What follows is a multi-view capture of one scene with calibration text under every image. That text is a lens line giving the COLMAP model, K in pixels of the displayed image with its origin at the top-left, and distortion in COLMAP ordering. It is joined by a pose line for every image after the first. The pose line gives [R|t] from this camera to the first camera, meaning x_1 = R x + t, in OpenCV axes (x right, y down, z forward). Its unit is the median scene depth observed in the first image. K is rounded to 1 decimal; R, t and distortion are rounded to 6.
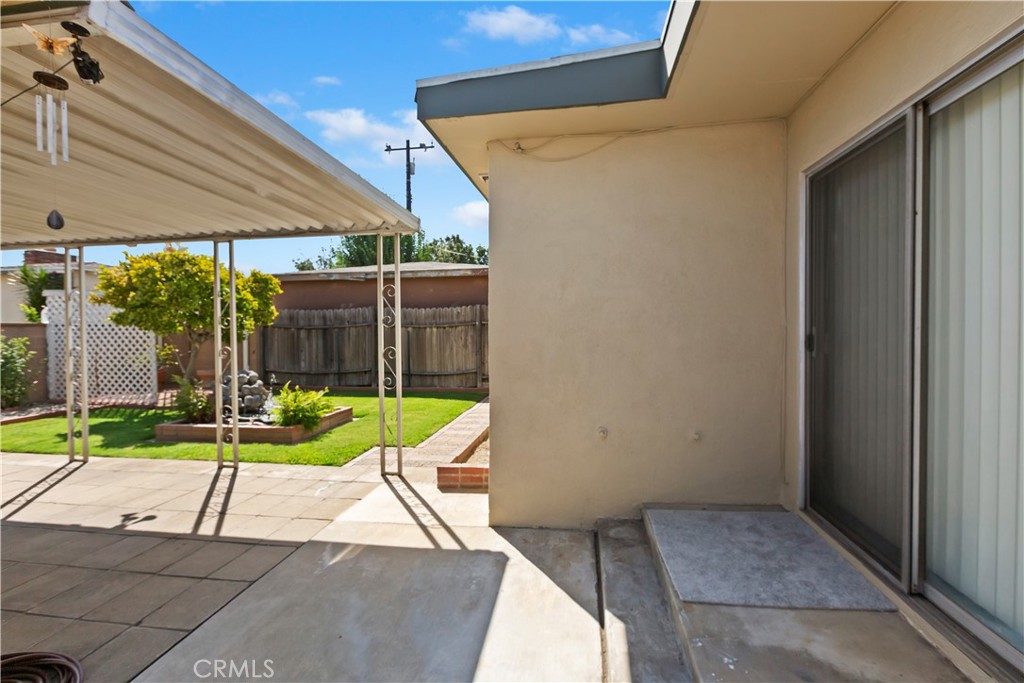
lens RADIAL K [[461.6, 0, 514.9], [0, 461.6, 327.4], [0, 0, 1]] dist [0.000629, 0.000733]
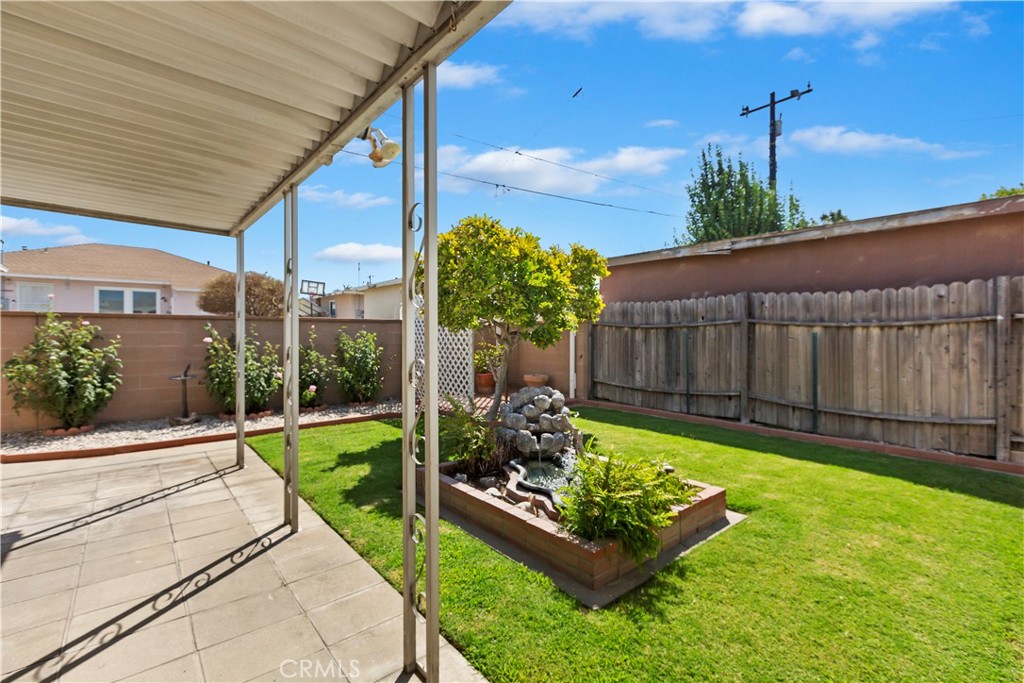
lens RADIAL K [[461.6, 0, 512.4], [0, 461.6, 332.8], [0, 0, 1]] dist [0.000629, 0.000733]
pose [[0.757869, 0.014415, -0.652247, -0.143152], [-0.012338, 0.999894, 0.007763, 0.007757], [0.652290, 0.002164, 0.757966, 0.336825]]
